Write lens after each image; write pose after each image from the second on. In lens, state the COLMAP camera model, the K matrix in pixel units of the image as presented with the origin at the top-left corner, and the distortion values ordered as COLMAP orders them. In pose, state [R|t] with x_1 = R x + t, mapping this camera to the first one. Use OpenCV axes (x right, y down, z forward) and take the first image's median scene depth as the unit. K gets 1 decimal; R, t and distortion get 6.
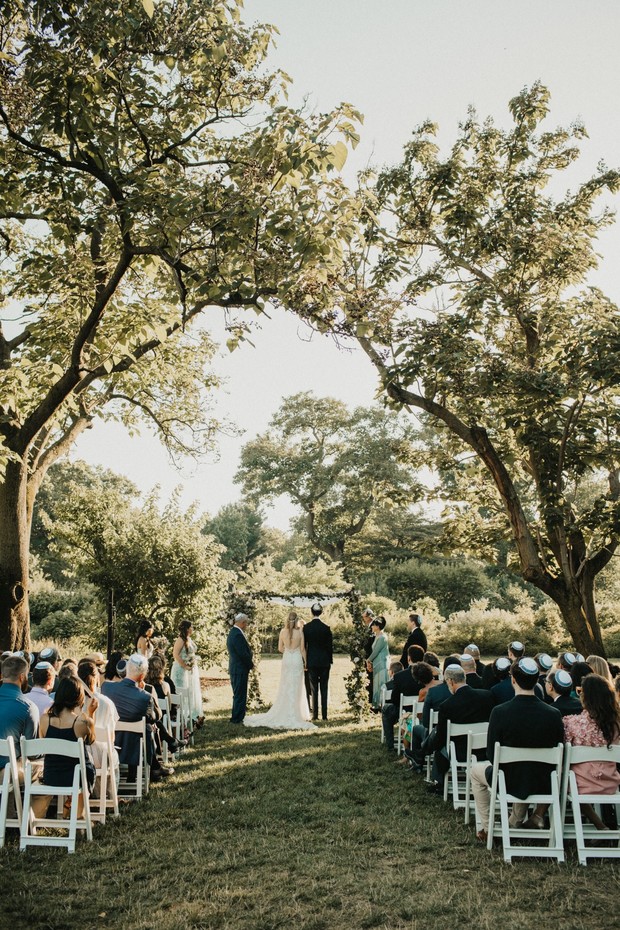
lens RADIAL K [[1133.6, 0, 192.8], [0, 1133.6, 415.9], [0, 0, 1]] dist [-0.001284, -0.021375]
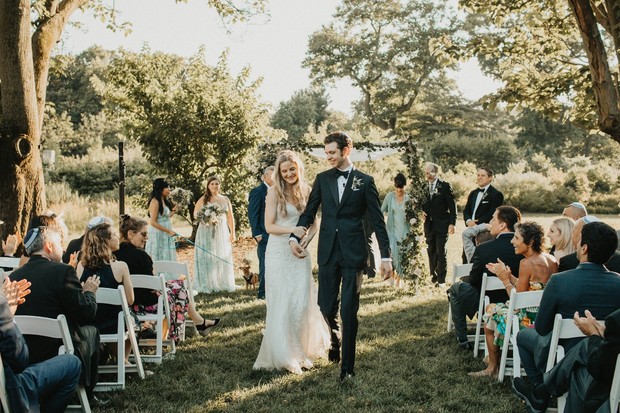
lens RADIAL K [[755.7, 0, 310.0], [0, 755.7, 206.5], [0, 0, 1]] dist [-0.001284, -0.021375]
pose [[0.999737, -0.005976, 0.022139, 0.026829], [0.001430, 0.979811, 0.199921, 0.044275], [-0.022887, -0.199836, 0.979562, 0.217824]]
